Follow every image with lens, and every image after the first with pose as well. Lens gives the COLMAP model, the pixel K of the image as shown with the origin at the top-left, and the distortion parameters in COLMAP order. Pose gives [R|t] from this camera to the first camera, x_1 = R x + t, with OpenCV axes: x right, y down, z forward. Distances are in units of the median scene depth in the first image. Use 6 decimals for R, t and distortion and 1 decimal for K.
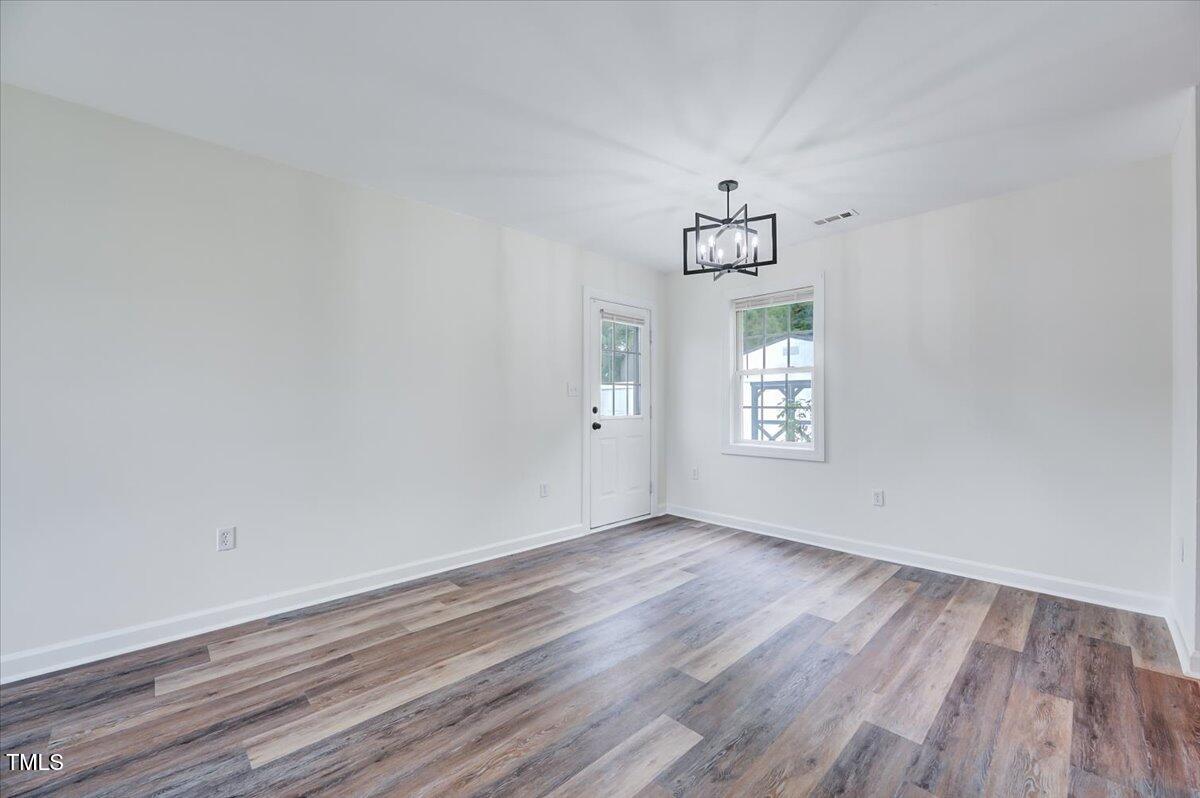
lens RADIAL K [[476.8, 0, 601.3], [0, 476.8, 399.6], [0, 0, 1]] dist [-0.012619, 0.000125]
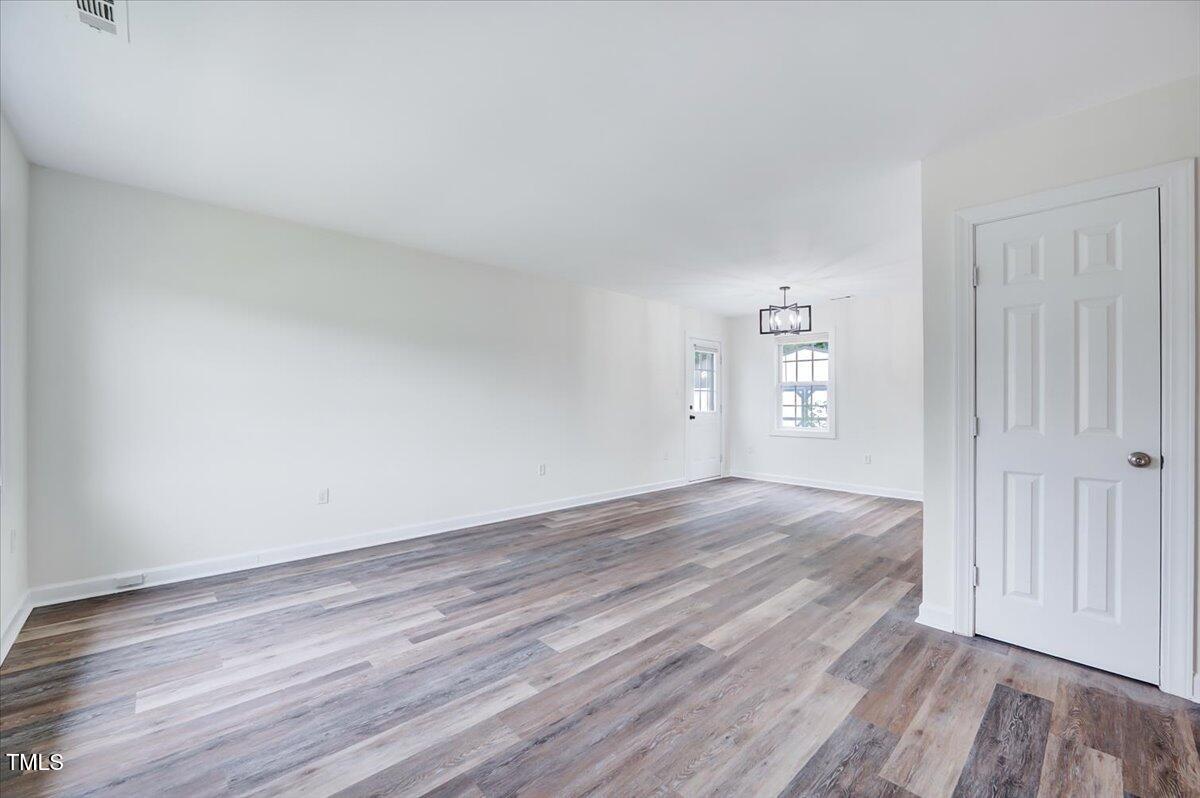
lens RADIAL K [[476.8, 0, 603.3], [0, 476.8, 394.2], [0, 0, 1]] dist [-0.012619, 0.000125]
pose [[0.999977, 0.002871, -0.006140, -0.458967], [-0.002931, 0.999948, -0.009755, -0.007958], [0.006112, 0.009773, 0.999934, -0.924446]]
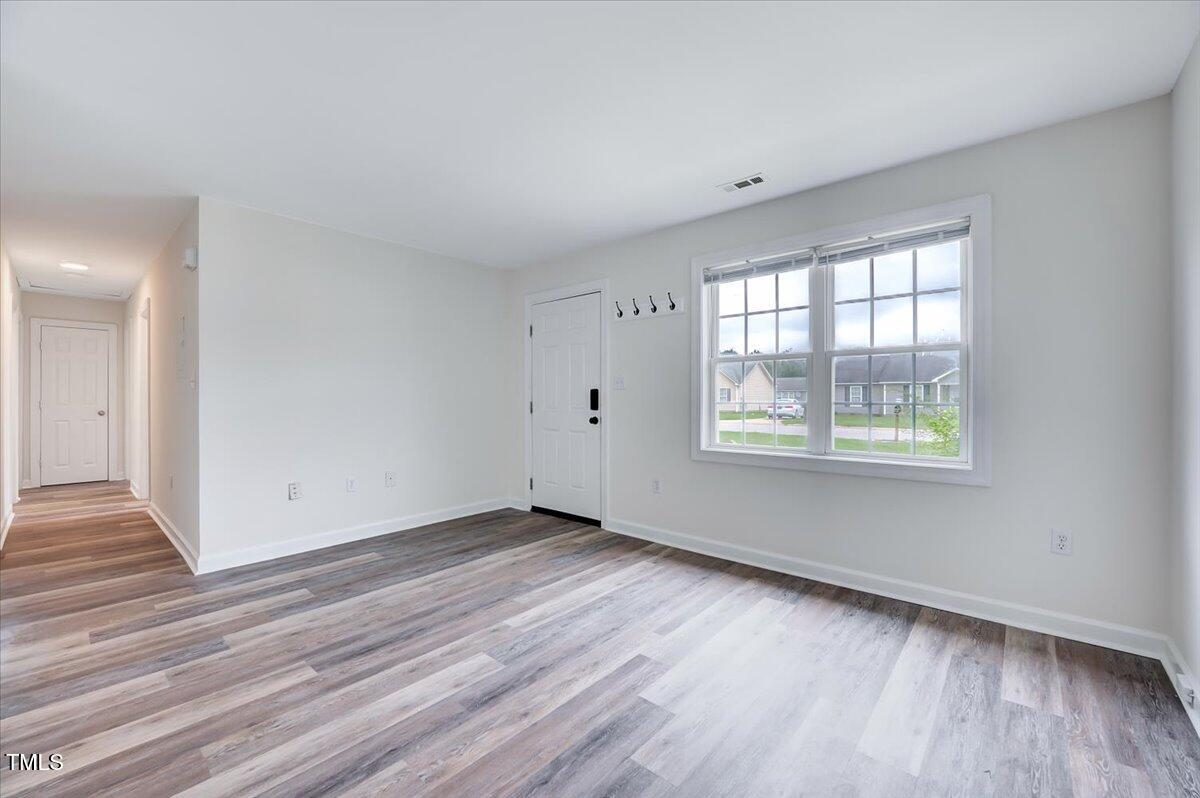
lens RADIAL K [[476.8, 0, 602.2], [0, 476.8, 396.7], [0, 0, 1]] dist [-0.012619, 0.000125]
pose [[-0.996281, -0.002355, -0.086132, -0.662916], [-0.001631, 0.999963, -0.008475, 0.005437], [0.086149, -0.008303, -0.996248, 0.666623]]
